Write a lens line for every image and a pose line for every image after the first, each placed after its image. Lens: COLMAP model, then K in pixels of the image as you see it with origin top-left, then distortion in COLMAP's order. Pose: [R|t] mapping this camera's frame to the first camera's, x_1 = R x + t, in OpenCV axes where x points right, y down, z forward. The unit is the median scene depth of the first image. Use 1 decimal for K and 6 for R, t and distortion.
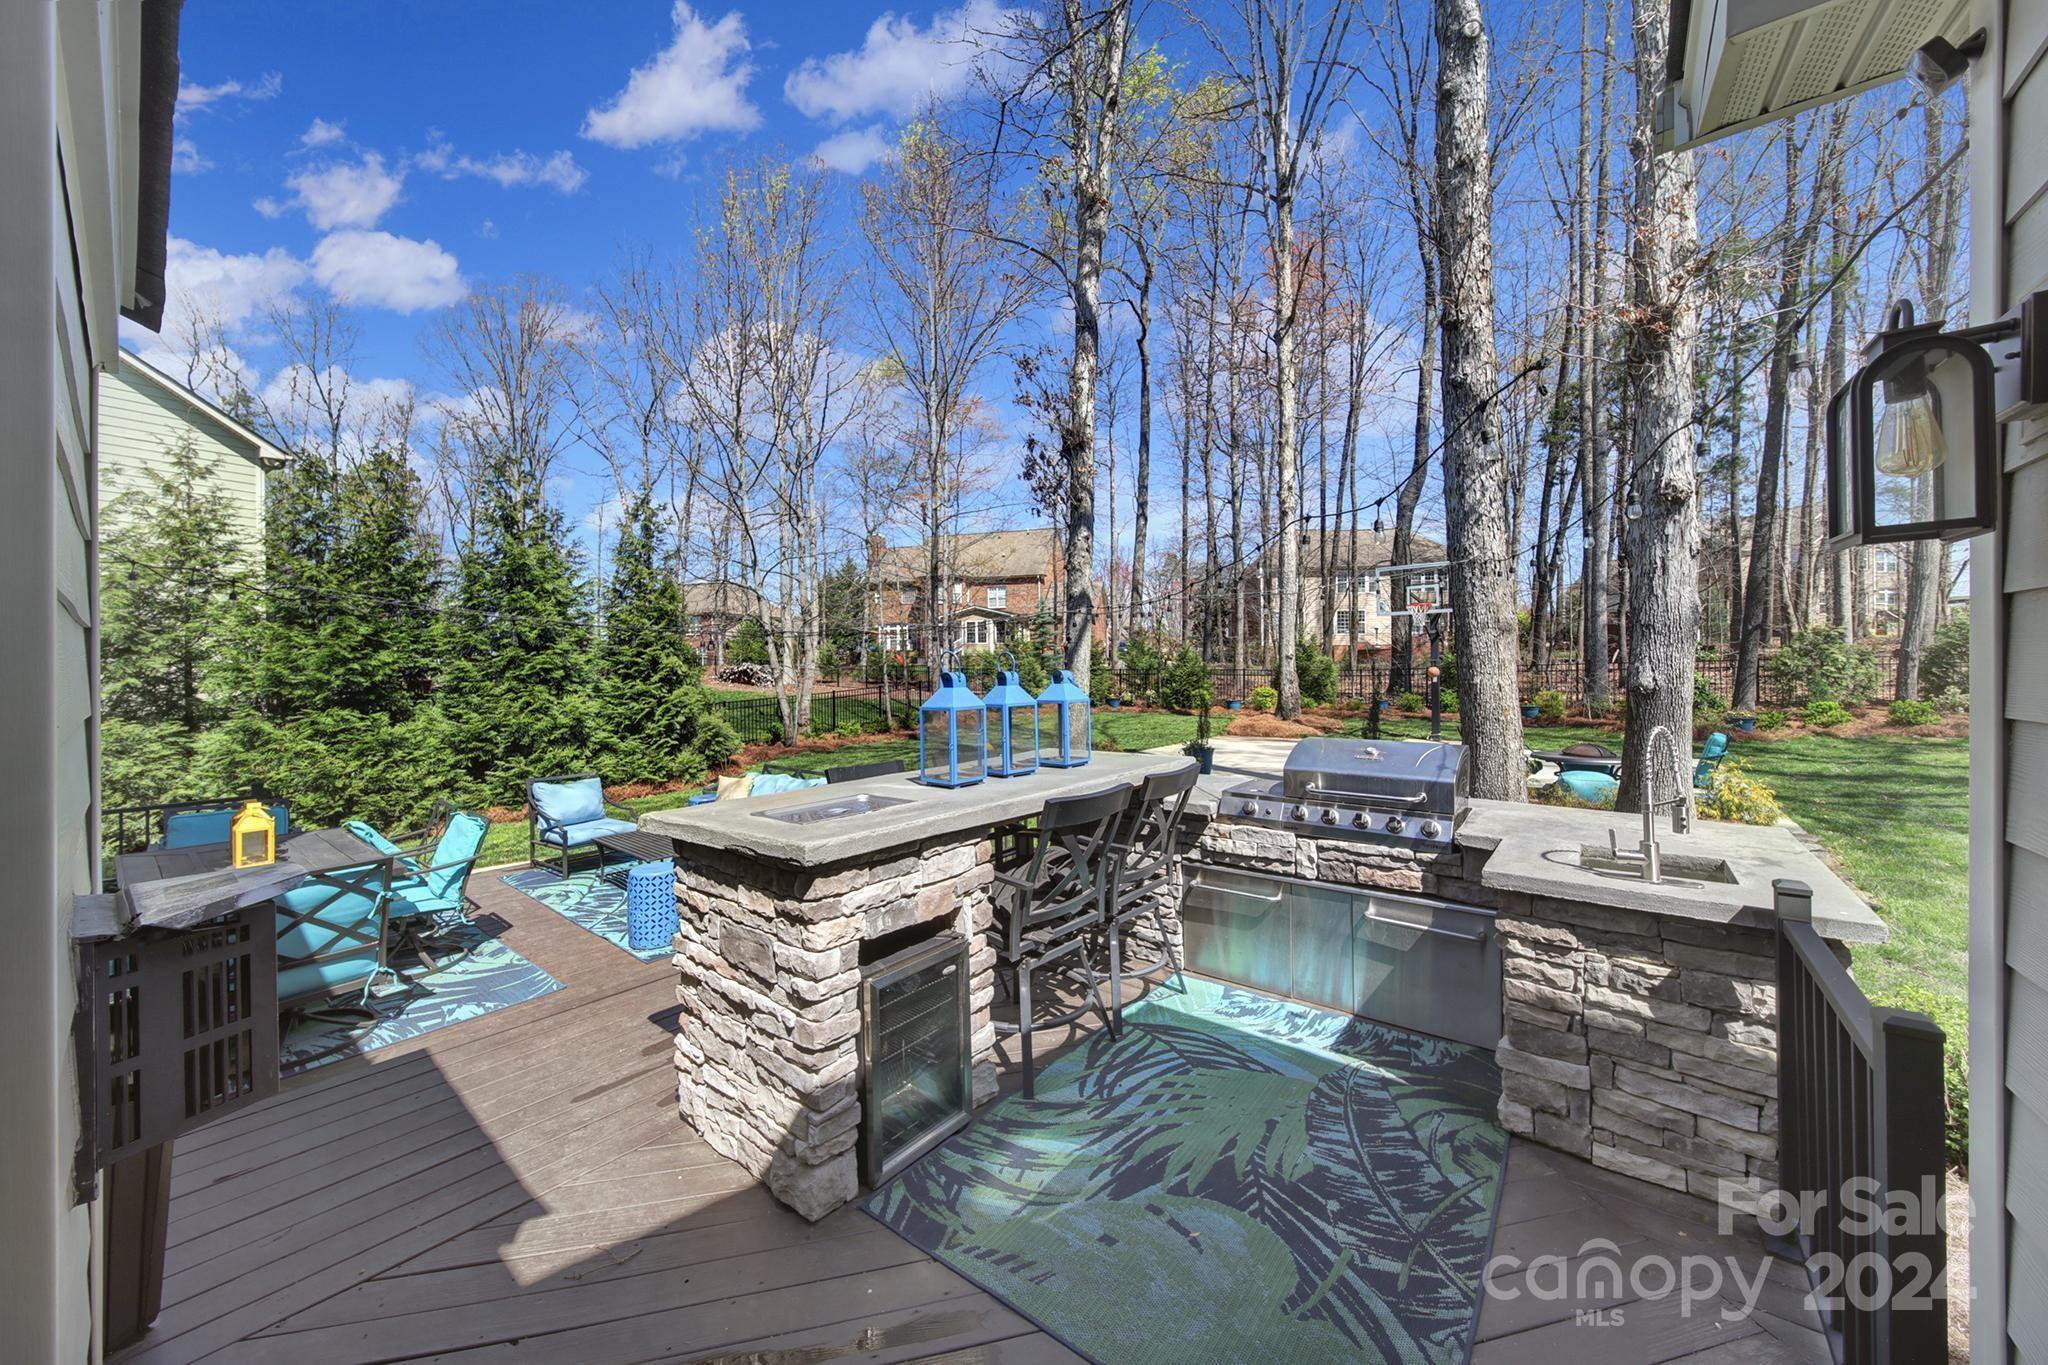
lens RADIAL K [[726.5, 0, 1018.4], [0, 726.5, 658.5], [0, 0, 1]] dist [0.000906, -0.000149]
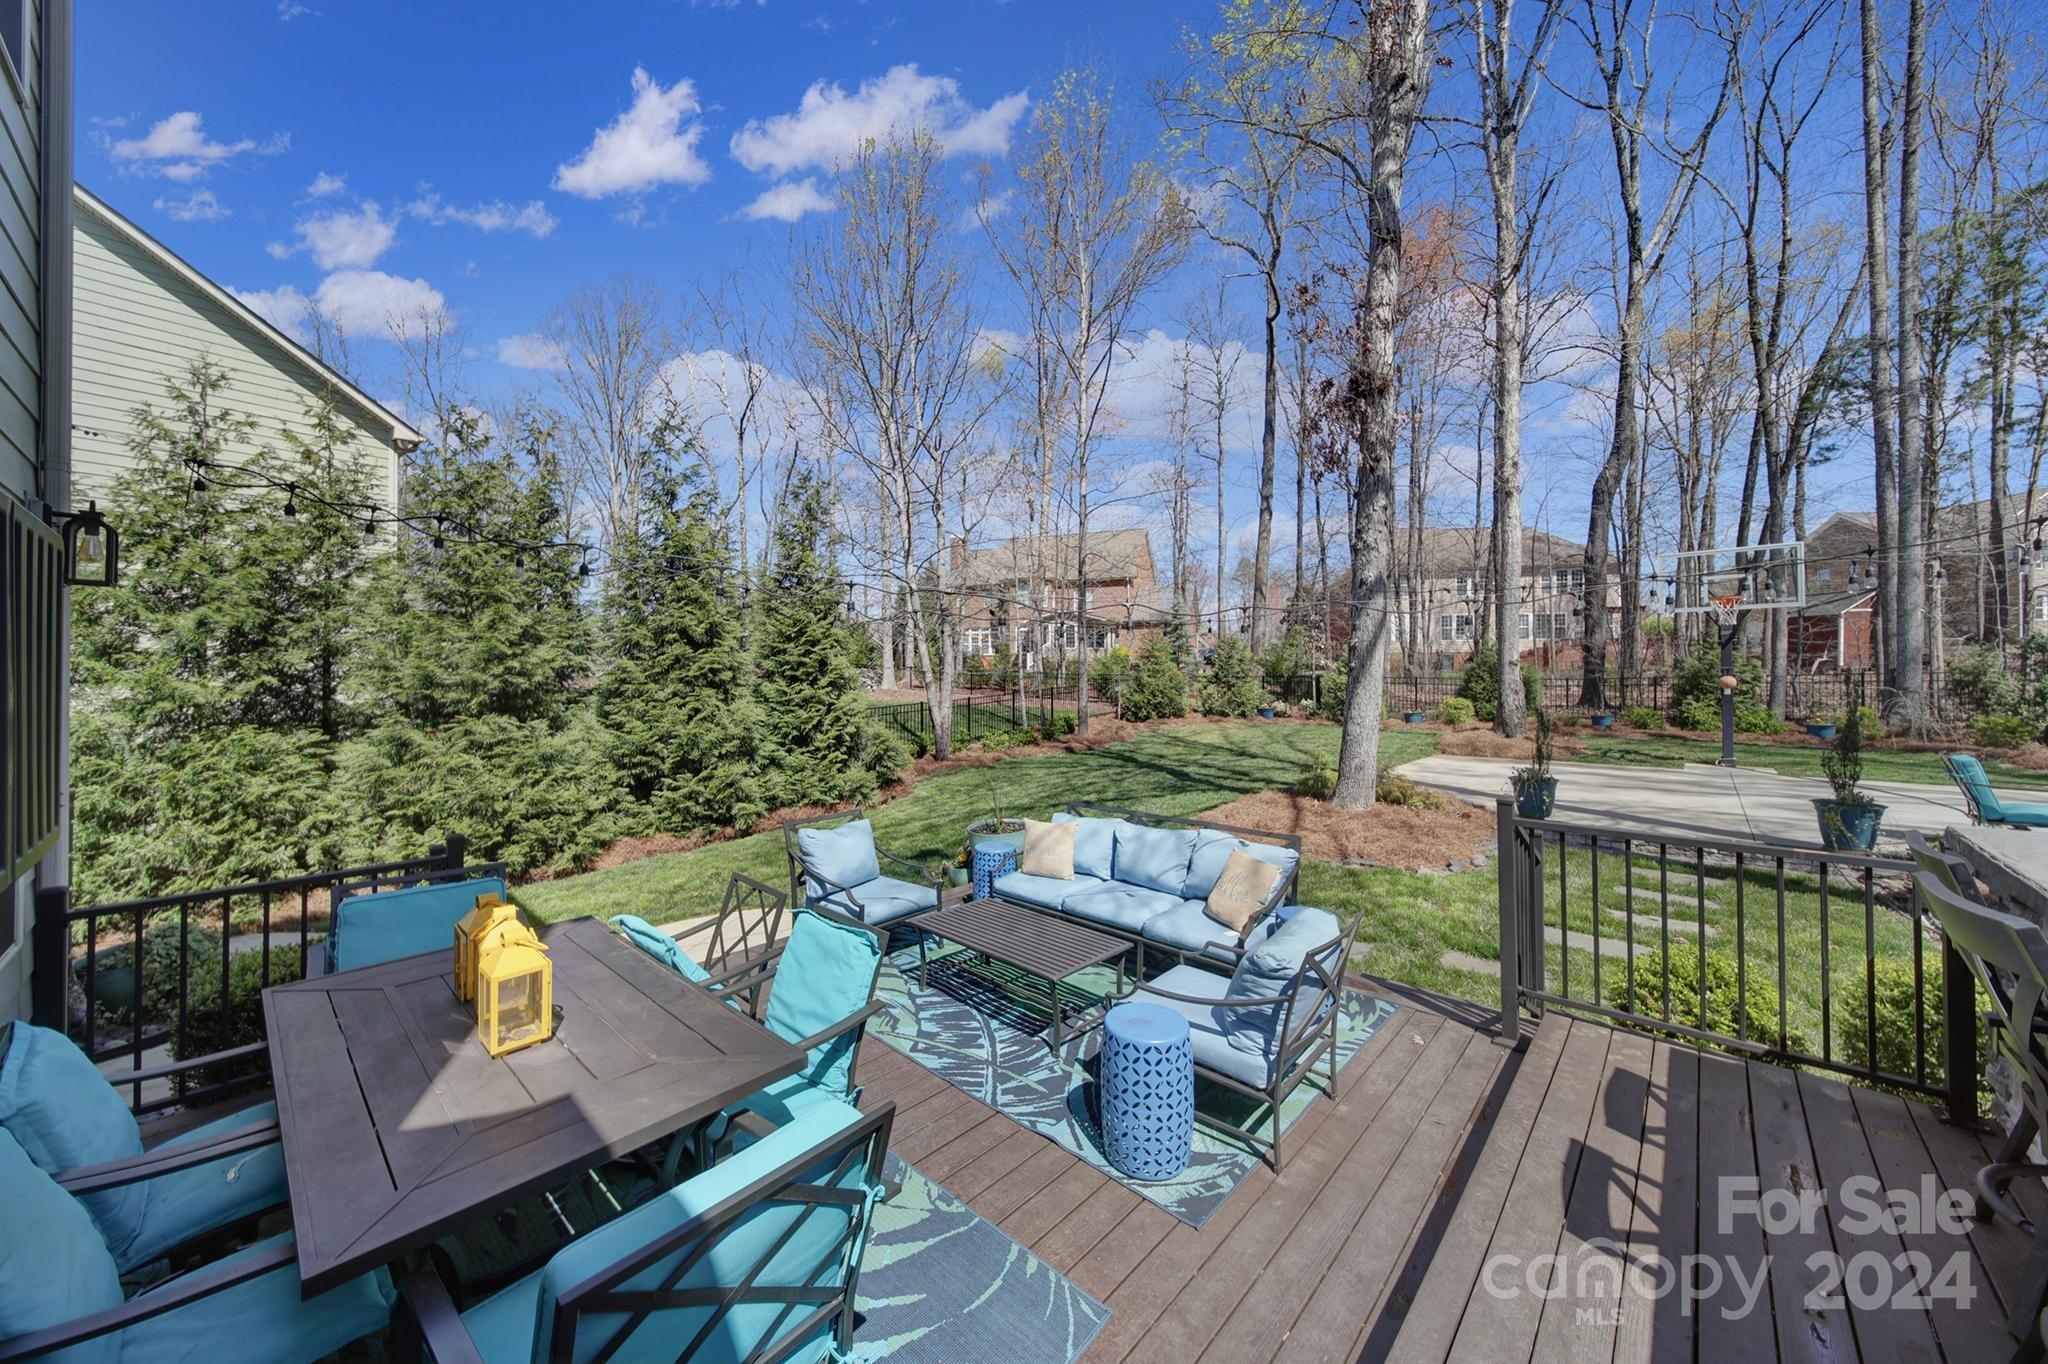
lens RADIAL K [[723.2, 0, 1014.9], [0, 723.2, 661.0], [0, 0, 1]] dist [0.000727, -0.000009]
pose [[0.997312, 0.006461, -0.072993, -0.268113], [-0.006863, 0.999963, -0.005257, 0.007138], [0.072956, 0.005744, 0.997319, 0.207811]]
